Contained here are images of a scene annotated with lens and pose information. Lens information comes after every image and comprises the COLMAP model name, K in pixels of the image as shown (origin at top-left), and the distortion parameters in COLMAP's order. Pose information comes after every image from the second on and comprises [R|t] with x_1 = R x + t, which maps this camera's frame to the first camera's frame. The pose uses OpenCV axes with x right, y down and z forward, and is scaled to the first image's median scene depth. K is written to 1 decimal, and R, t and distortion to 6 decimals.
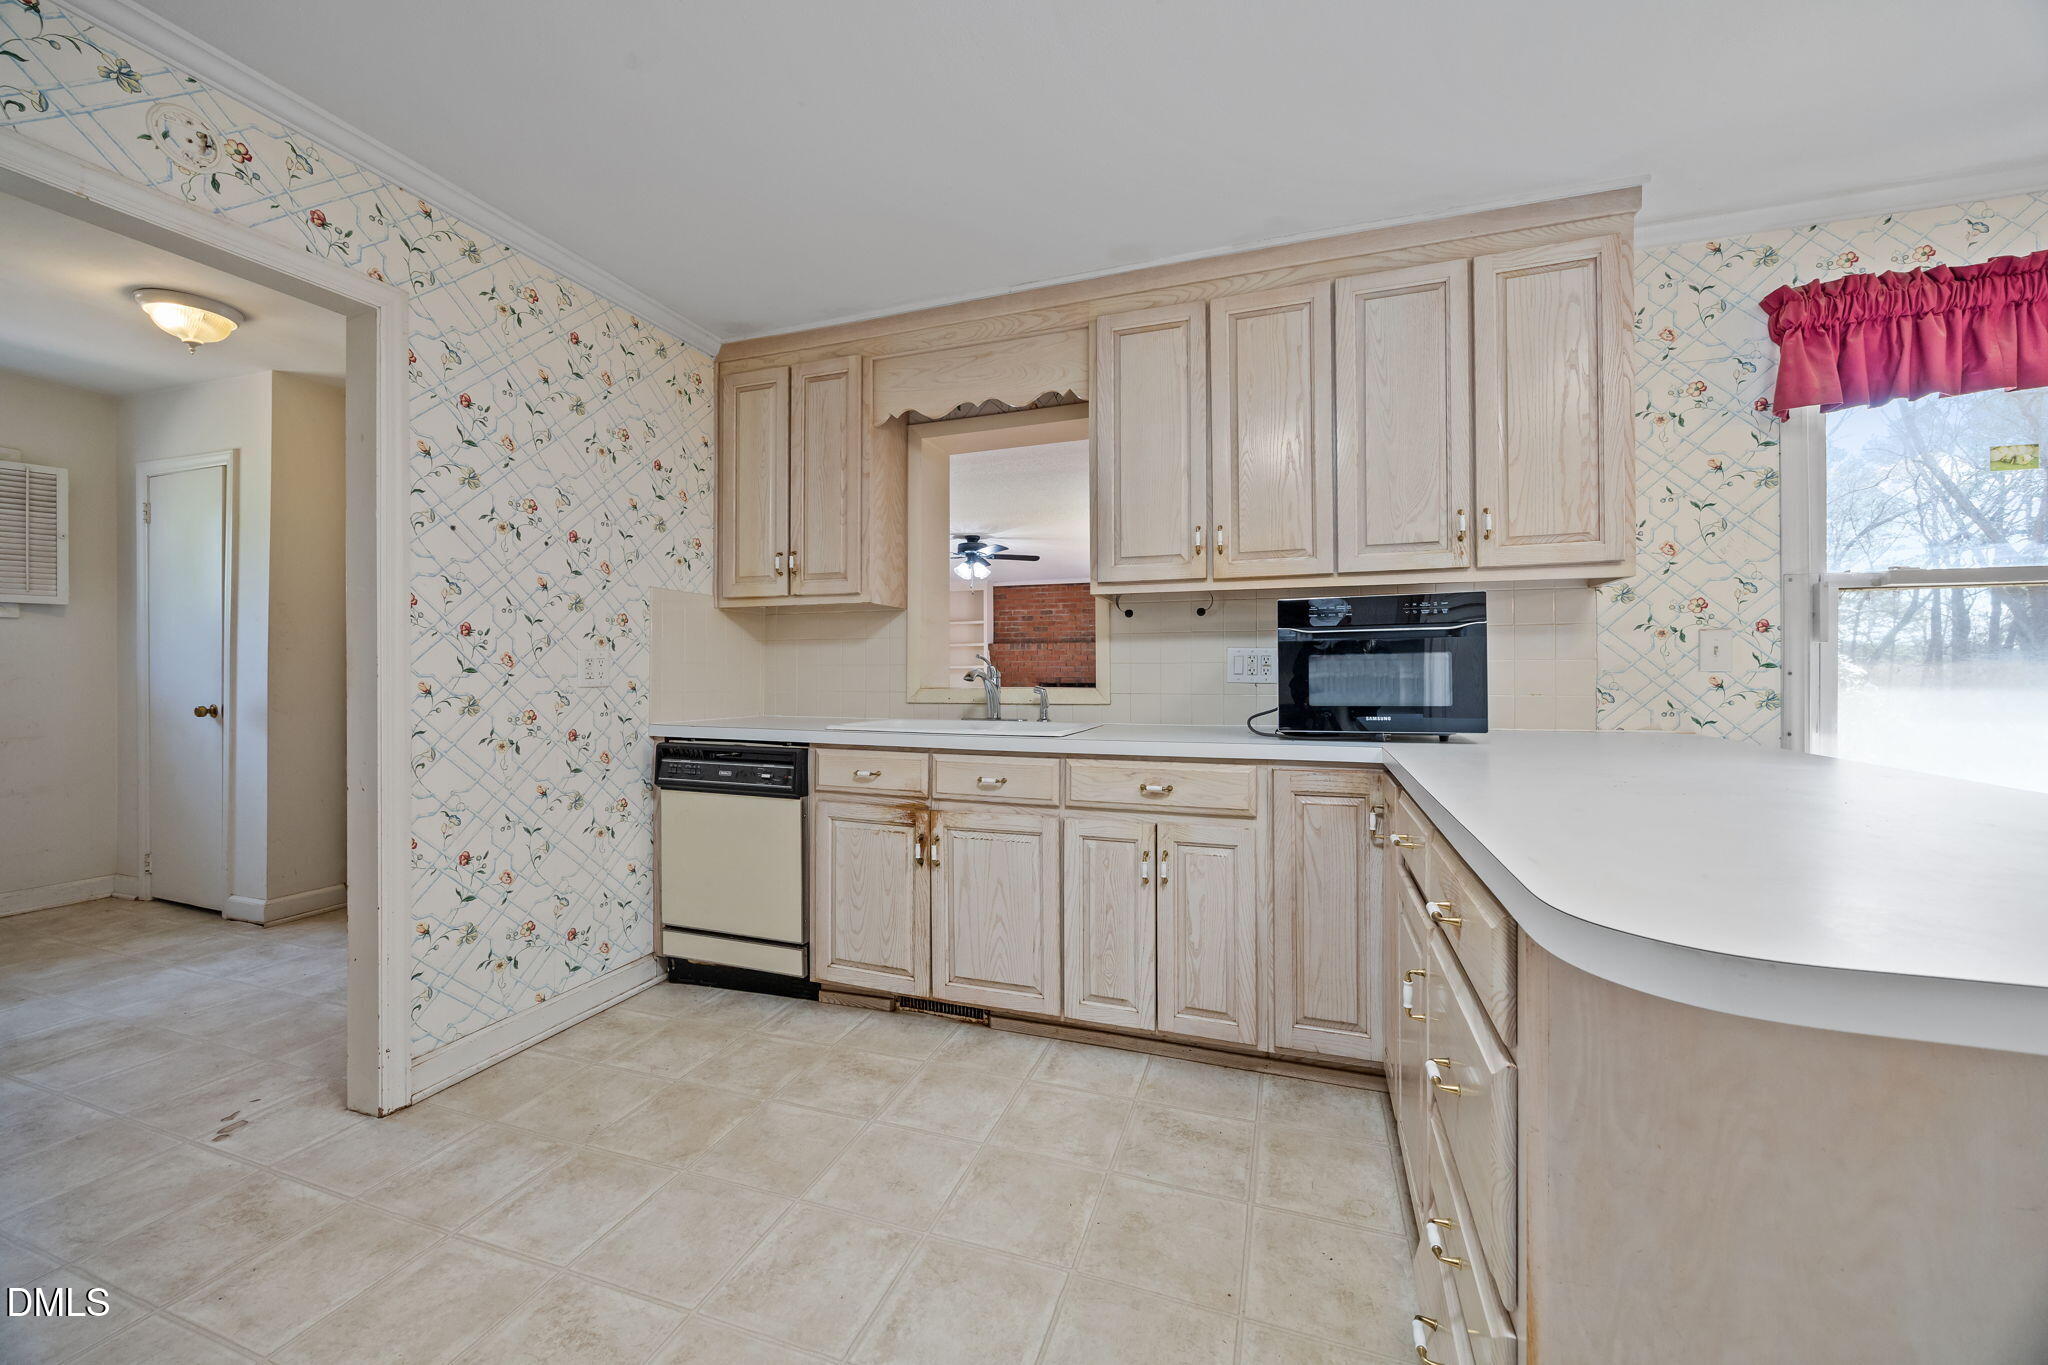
lens RADIAL K [[780.0, 0, 1025.6], [0, 780.0, 674.6], [0, 0, 1]] dist [-0.002359, -0.000547]
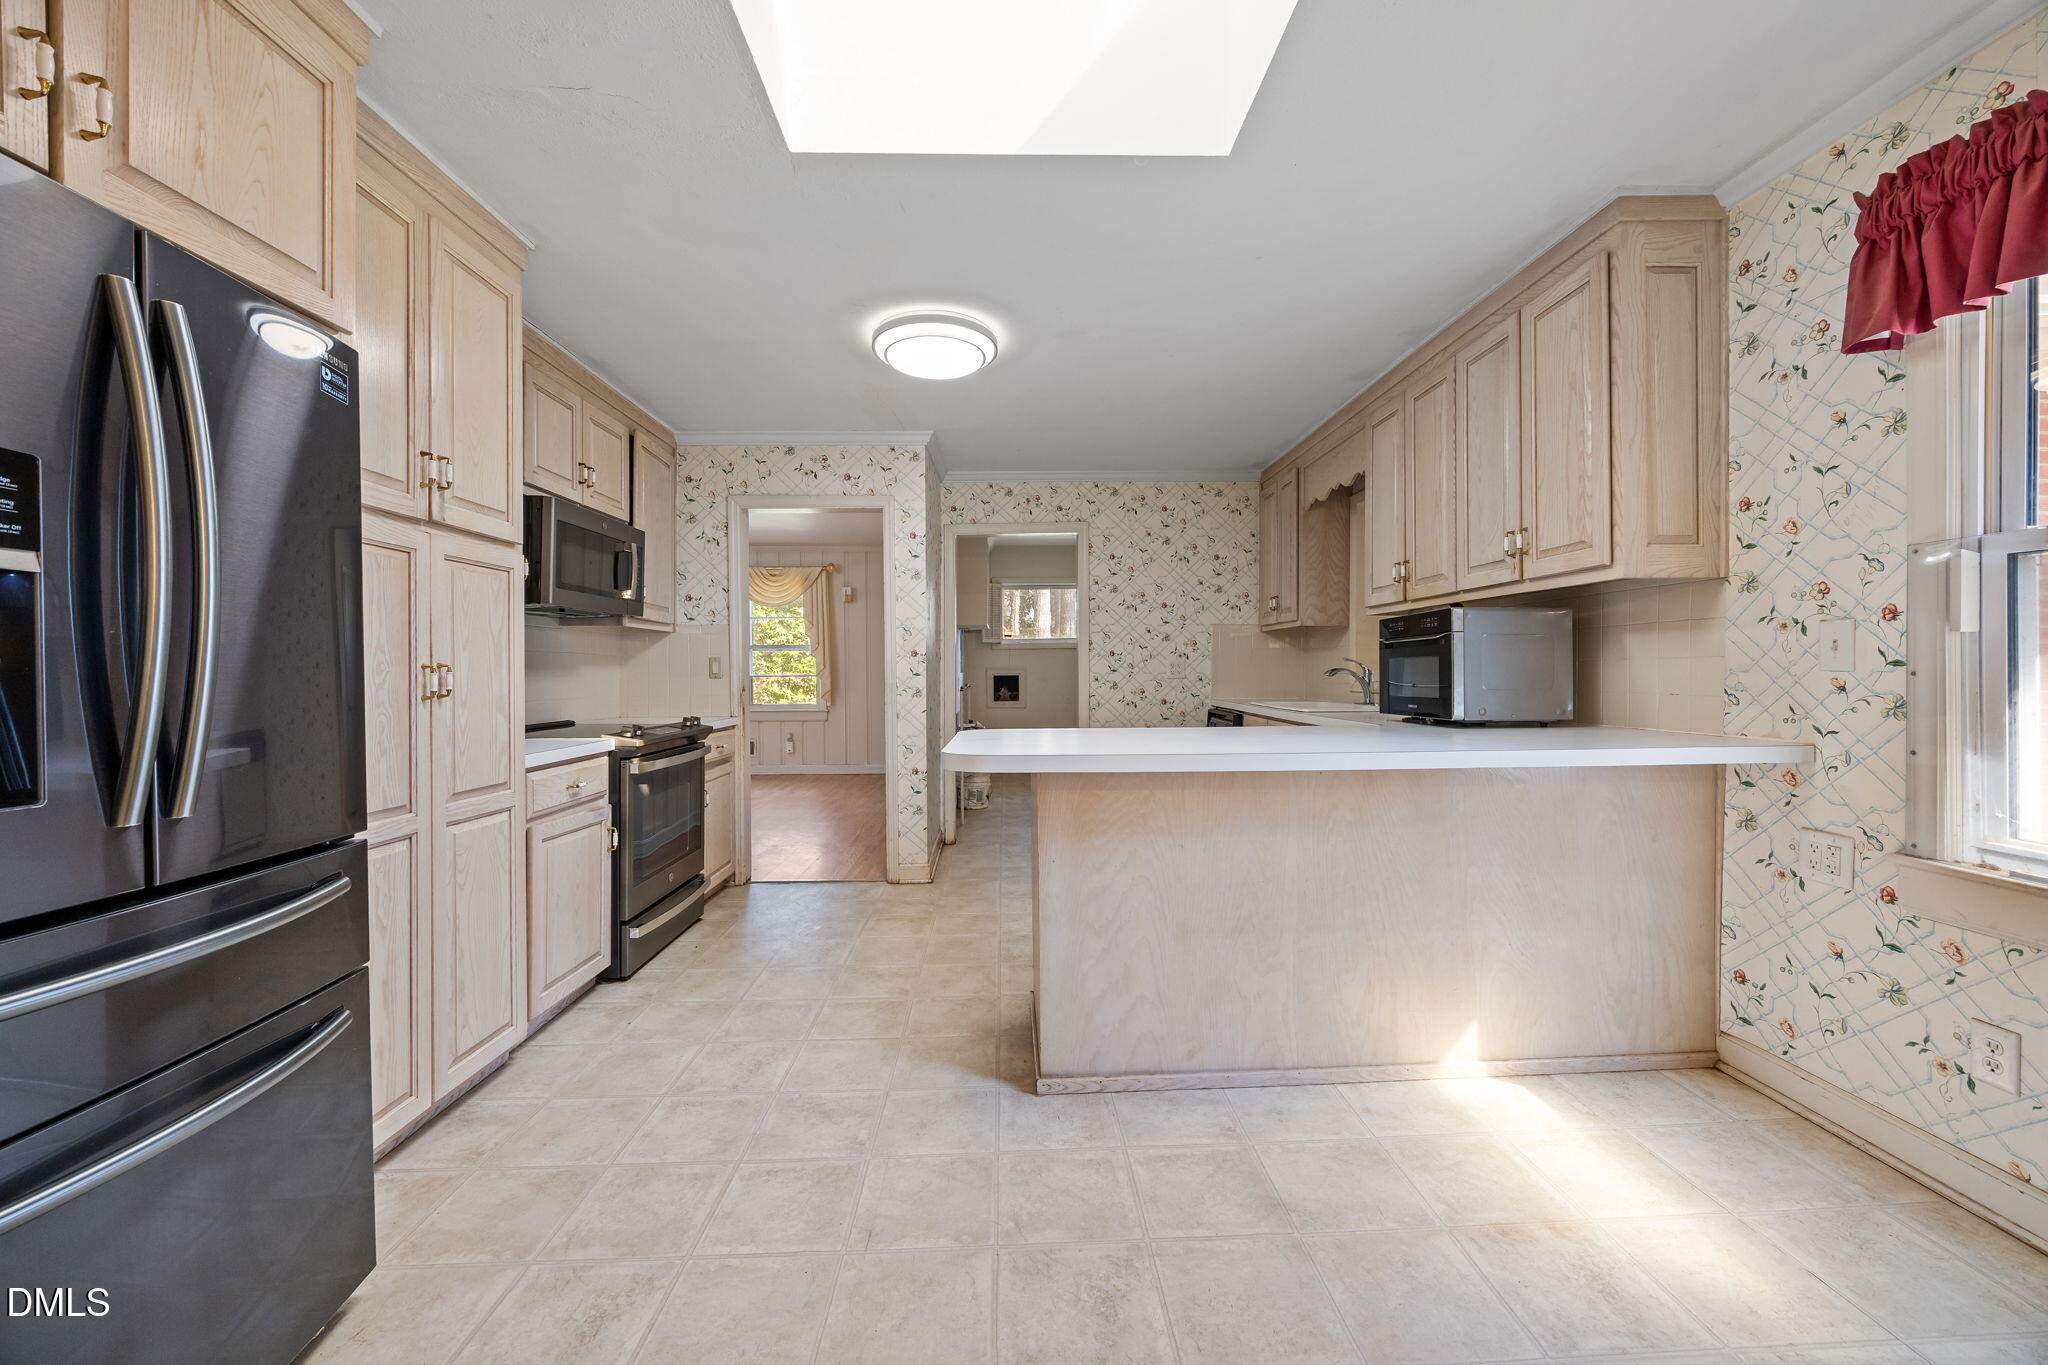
lens RADIAL K [[780.0, 0, 1025.6], [0, 780.0, 674.6], [0, 0, 1]] dist [-0.002359, -0.000547]
pose [[0.357469, 0.004323, -0.933915, 1.329304], [0.005030, 0.999966, 0.006554, -0.009409], [0.933911, -0.007041, 0.357435, -0.089557]]
